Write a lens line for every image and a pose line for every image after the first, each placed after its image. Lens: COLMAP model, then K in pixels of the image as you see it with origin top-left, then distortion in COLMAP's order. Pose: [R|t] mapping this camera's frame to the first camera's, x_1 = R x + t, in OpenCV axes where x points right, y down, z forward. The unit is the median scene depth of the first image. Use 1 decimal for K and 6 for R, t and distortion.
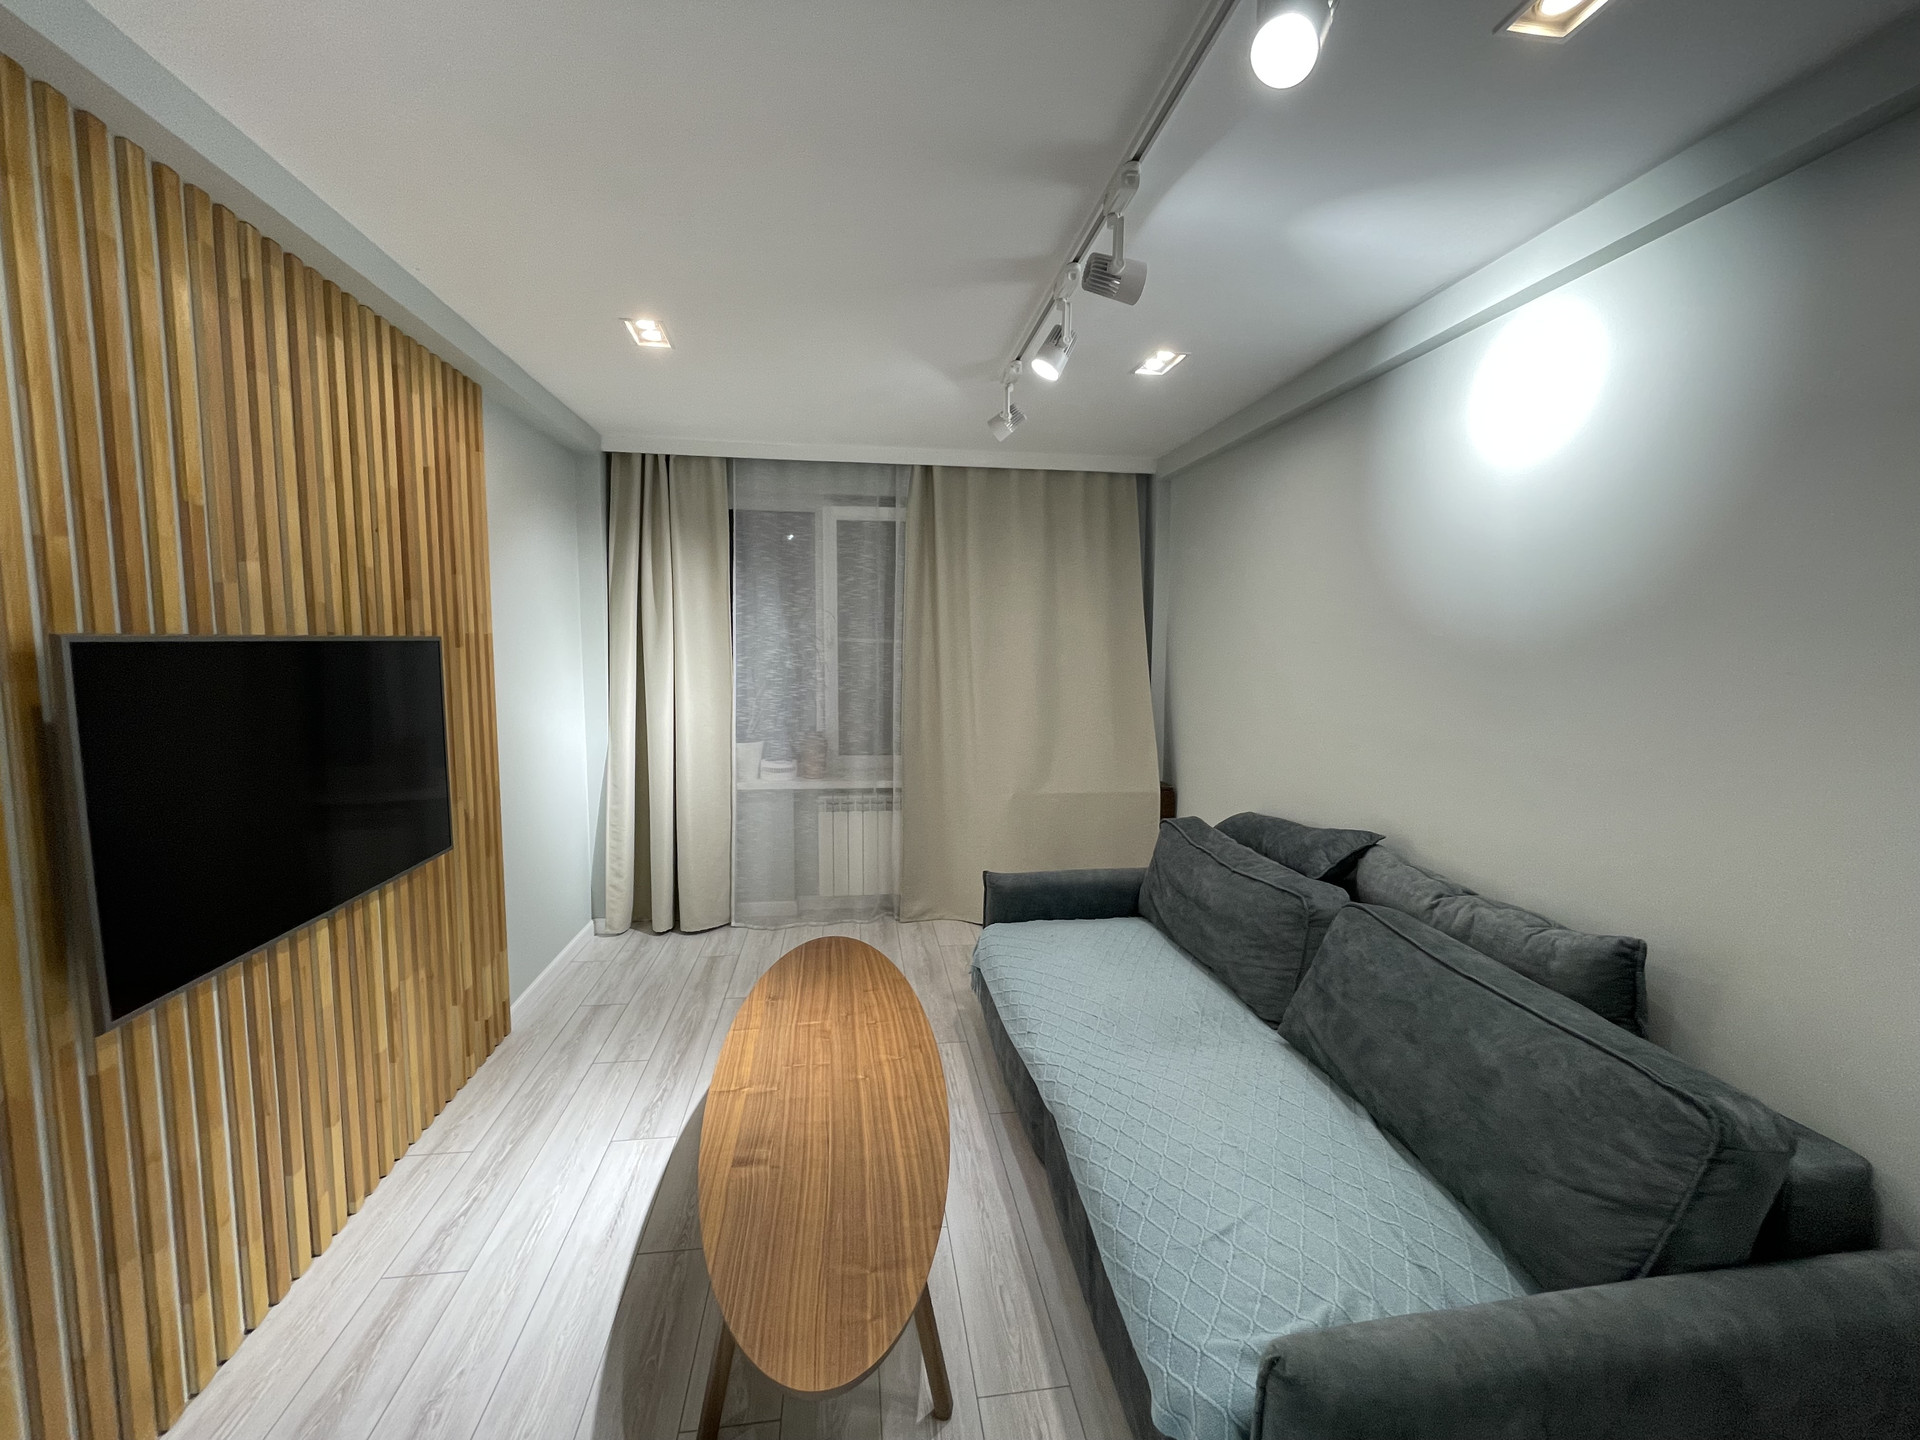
lens RADIAL K [[776.8, 0, 951.4], [0, 776.8, 722.3], [0, 0, 1]] dist [-0.001641, -0.000432]
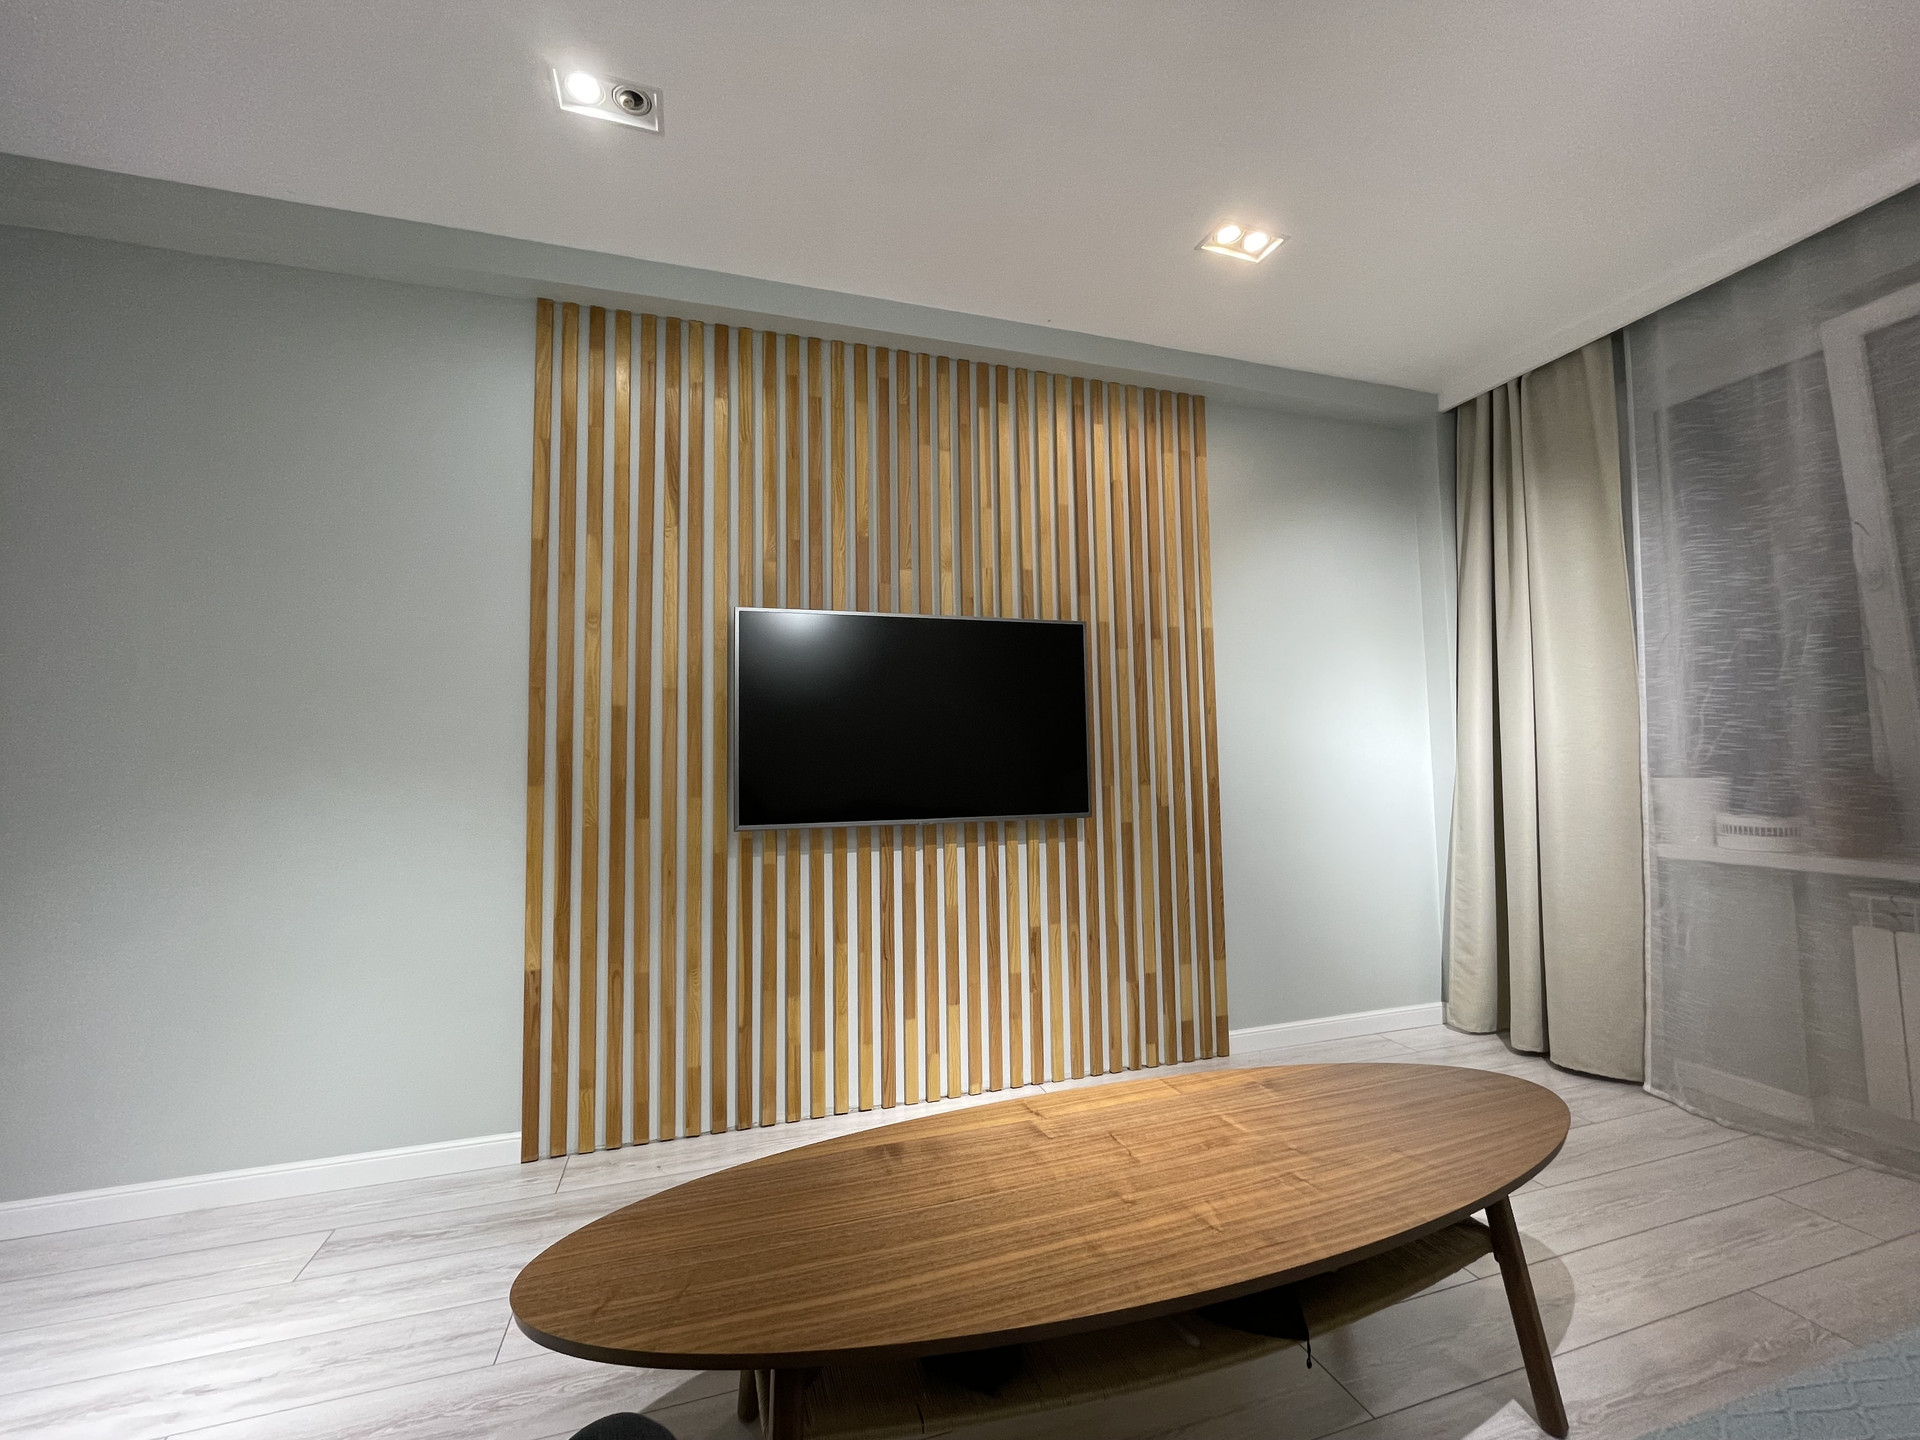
lens RADIAL K [[776.8, 0, 957.9], [0, 776.8, 718.5], [0, 0, 1]] dist [-0.001641, -0.000432]
pose [[0.167001, -0.065997, -0.983745, 0.236062], [-0.086615, 0.992918, -0.081316, 0.079180], [0.982145, 0.098787, 0.160102, 0.378738]]
